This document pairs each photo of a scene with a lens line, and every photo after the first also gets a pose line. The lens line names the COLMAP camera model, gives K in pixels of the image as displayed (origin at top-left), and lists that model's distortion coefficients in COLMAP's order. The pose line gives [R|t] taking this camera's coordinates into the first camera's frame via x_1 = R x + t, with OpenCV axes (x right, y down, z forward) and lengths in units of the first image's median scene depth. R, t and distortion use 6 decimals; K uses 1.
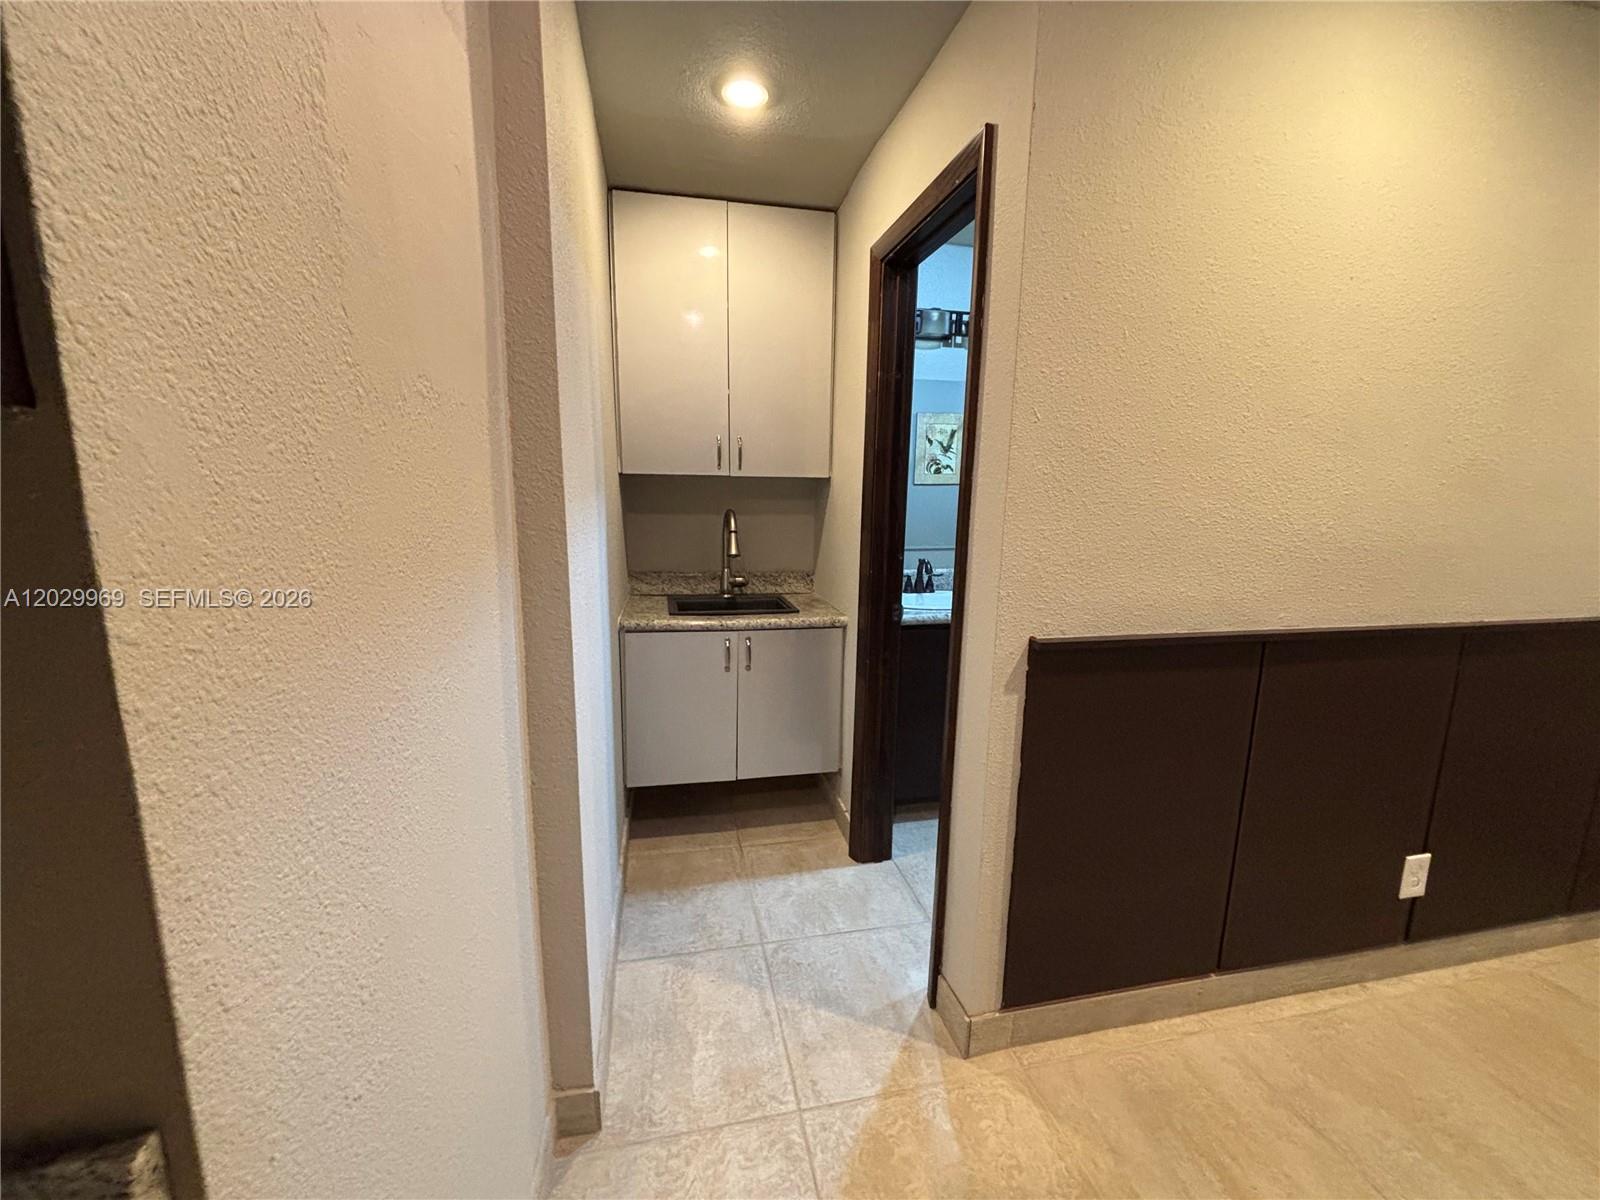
lens RADIAL K [[643.7, 0, 793.7], [0, 643.7, 598.6], [0, 0, 1]] dist [0.007974, -0.001022]
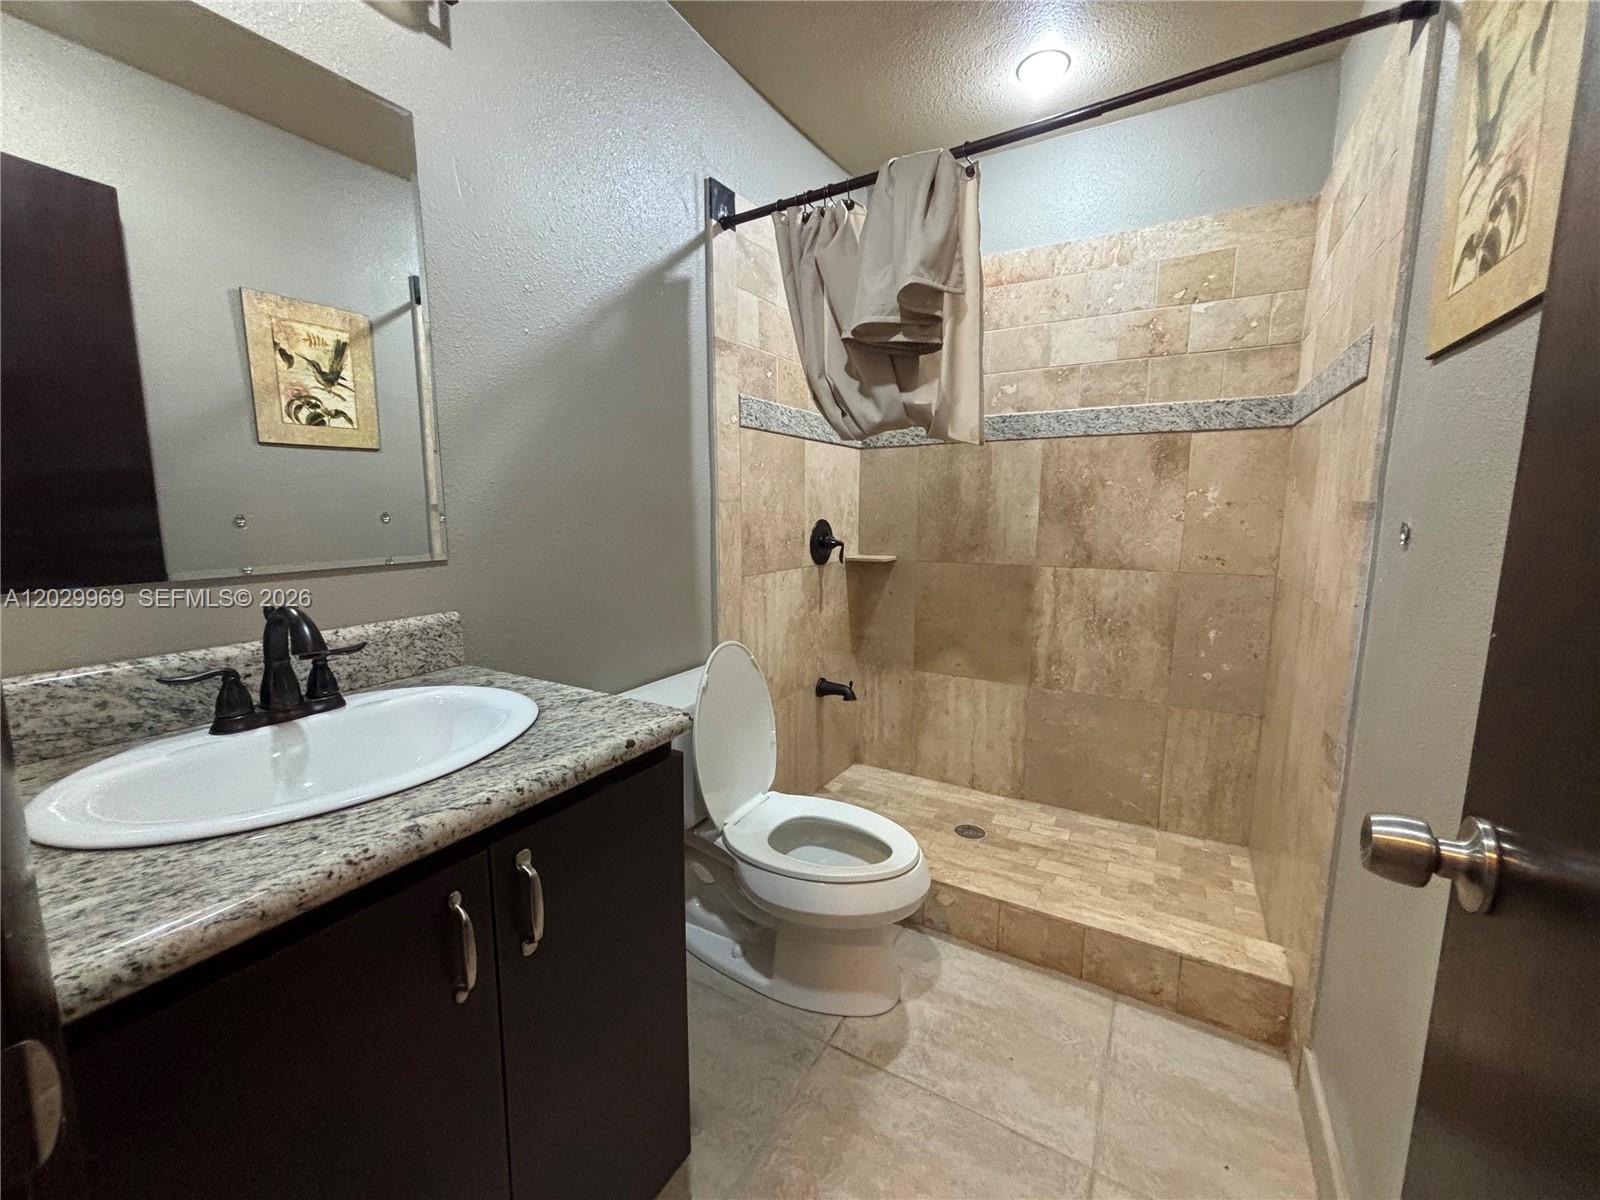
lens RADIAL K [[643.7, 0, 797.7], [0, 643.7, 594.9], [0, 0, 1]] dist [0.007974, -0.001022]
pose [[0.671340, -0.114525, 0.732248, 0.093565], [0.139003, 0.989913, 0.027384, -0.027454], [-0.727998, 0.083400, 0.680487, 0.406272]]
